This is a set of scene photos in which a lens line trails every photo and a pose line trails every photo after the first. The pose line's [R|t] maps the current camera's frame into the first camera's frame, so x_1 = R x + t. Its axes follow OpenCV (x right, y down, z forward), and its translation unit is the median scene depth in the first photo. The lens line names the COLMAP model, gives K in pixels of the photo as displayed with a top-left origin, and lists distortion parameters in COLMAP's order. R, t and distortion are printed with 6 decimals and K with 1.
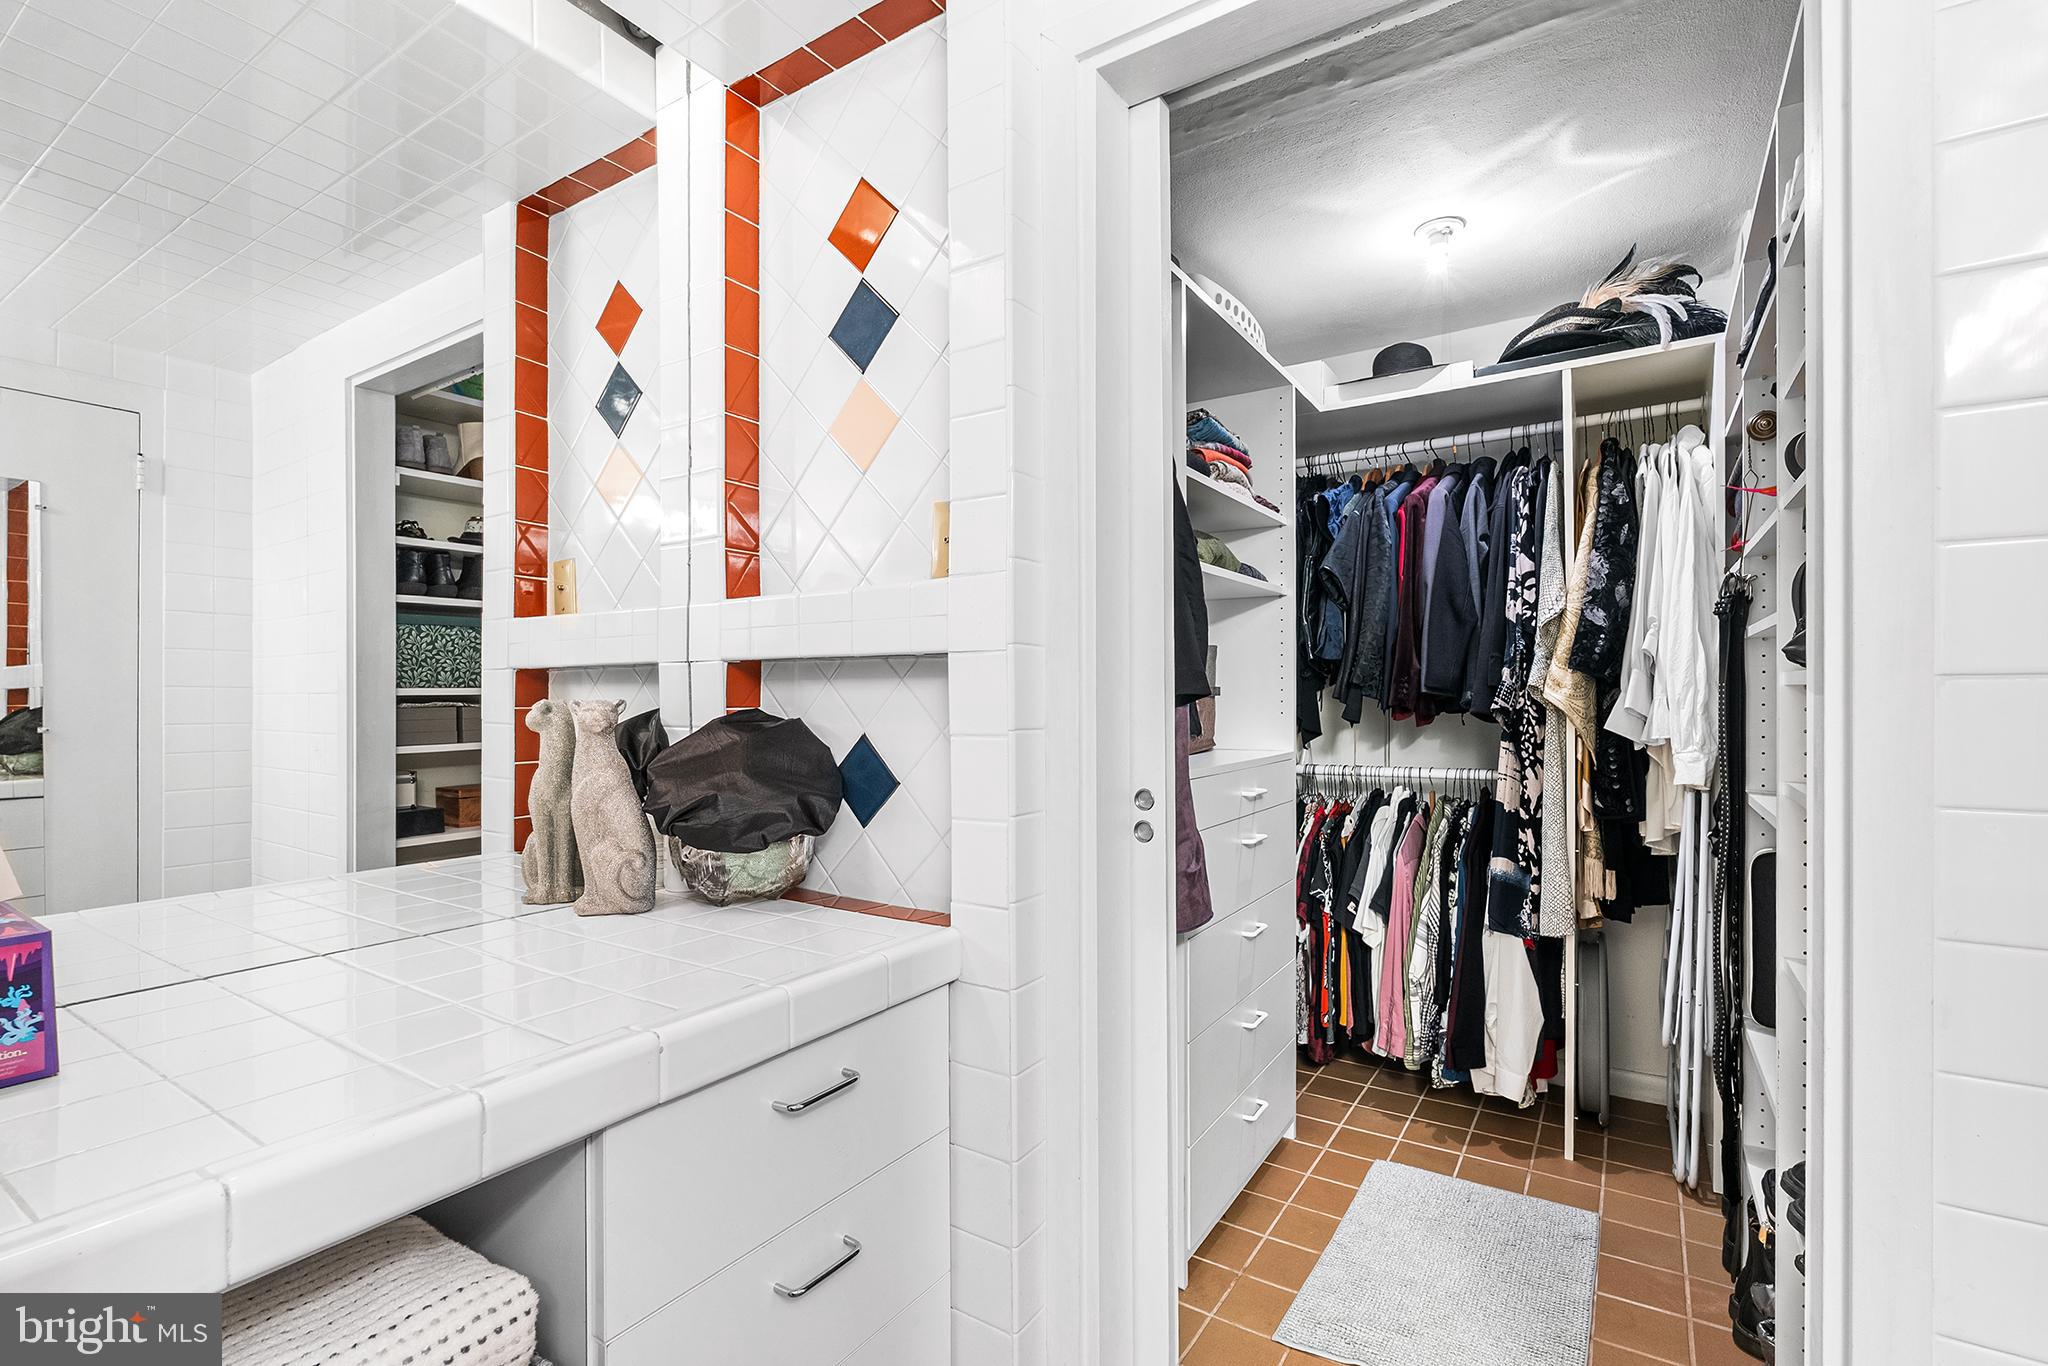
lens RADIAL K [[910.3, 0, 1042.7], [0, 910.3, 710.0], [0, 0, 1]] dist [-0.004563, -0.000093]
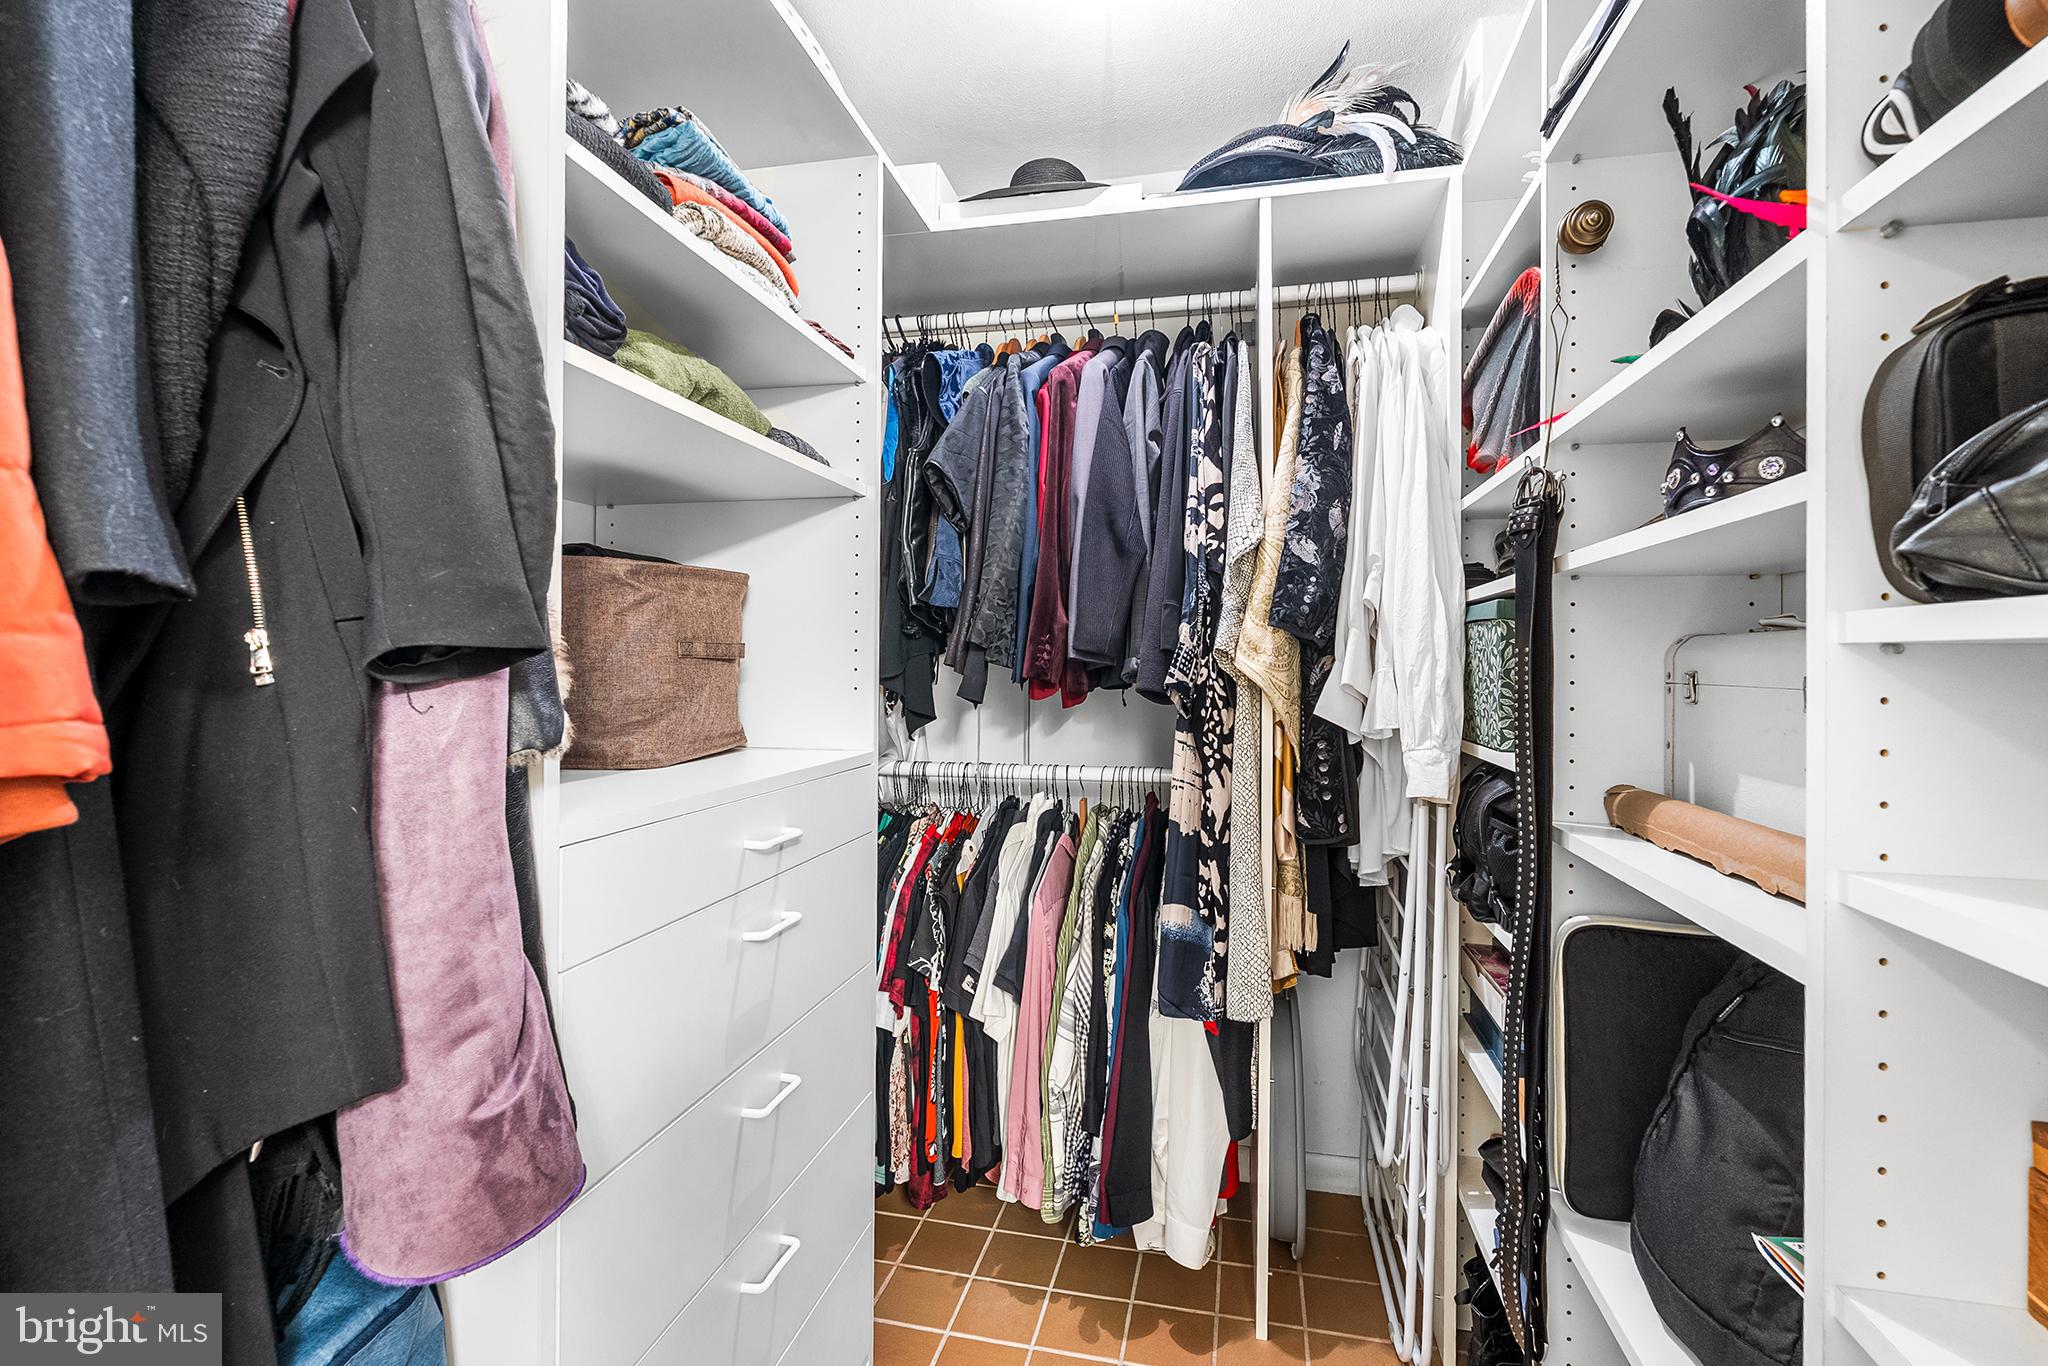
lens RADIAL K [[930.3, 0, 1028.0], [0, 930.3, 685.4], [0, 0, 1]] dist [-0.003838, 0.000157]
pose [[0.942602, 0.004286, 0.333890, 0.164960], [-0.007258, 0.999944, 0.007654, -0.004600], [-0.333839, -0.009638, 0.942581, 0.376898]]
